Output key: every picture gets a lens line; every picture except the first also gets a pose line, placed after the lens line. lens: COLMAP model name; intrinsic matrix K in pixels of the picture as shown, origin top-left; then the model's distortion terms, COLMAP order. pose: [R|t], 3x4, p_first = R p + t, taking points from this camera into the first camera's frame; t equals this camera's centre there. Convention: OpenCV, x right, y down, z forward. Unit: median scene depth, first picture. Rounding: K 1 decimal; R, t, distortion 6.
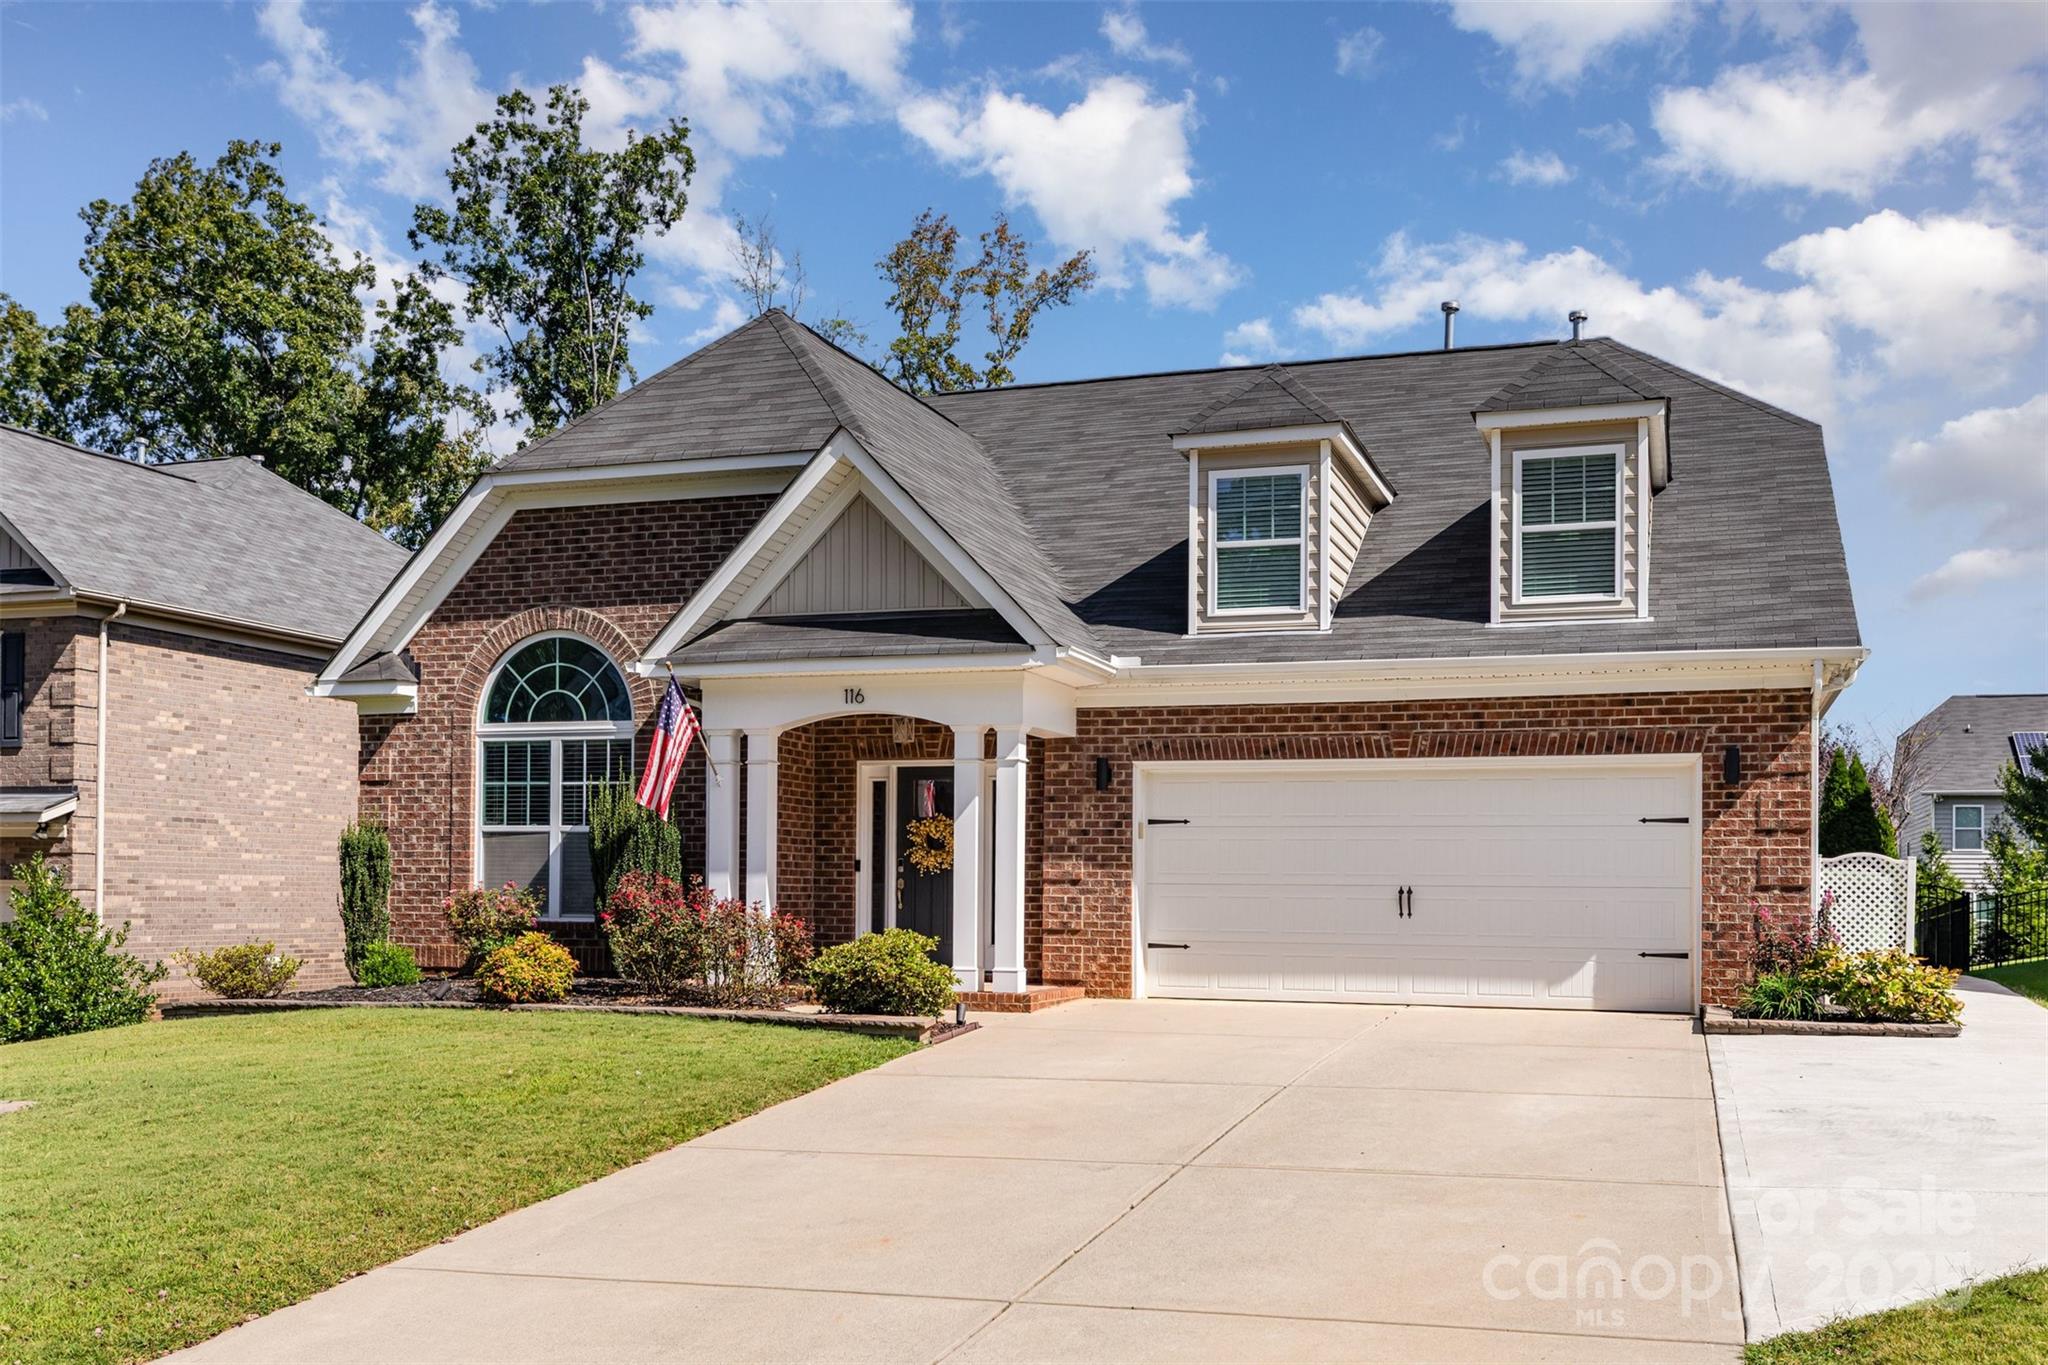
lens RADIAL K [[1899.6, 0, 1024.2], [0, 1899.6, 785.8], [0, 0, 1]] dist [0.000741, -0.003062]
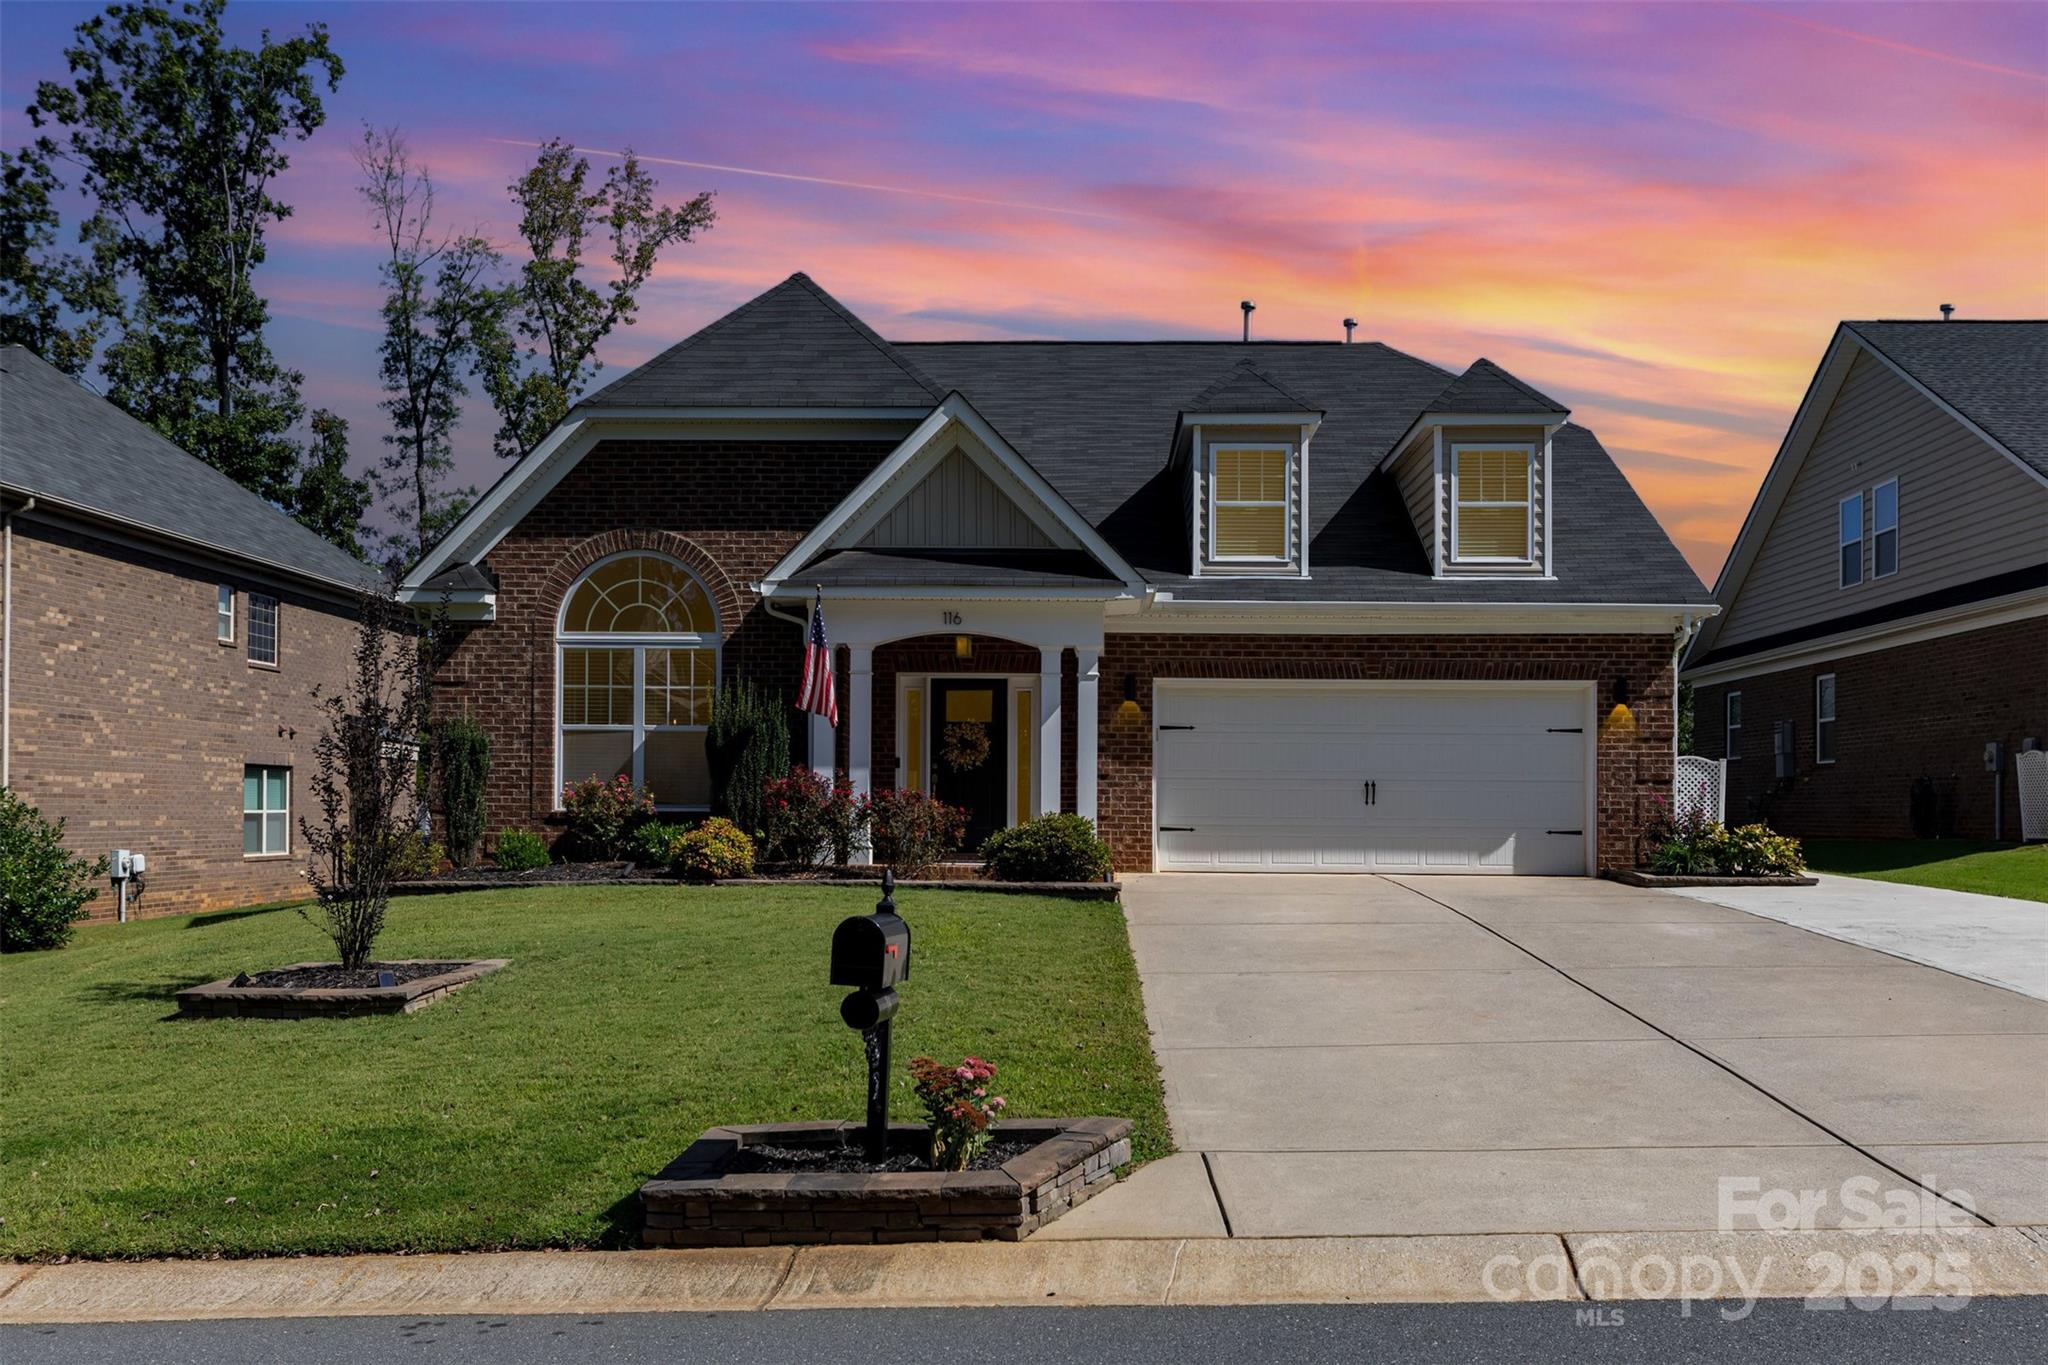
lens RADIAL K [[1822.2, 0, 1024.0], [0, 1822.2, 682.5], [0, 0, 1]] dist [-0.004920, 0.017583]
pose [[0.954529, 0.018718, 0.297530, -0.349770], [-0.015910, 0.999803, -0.011857, 0.005005], [-0.297694, 0.006585, 0.954639, -0.086792]]
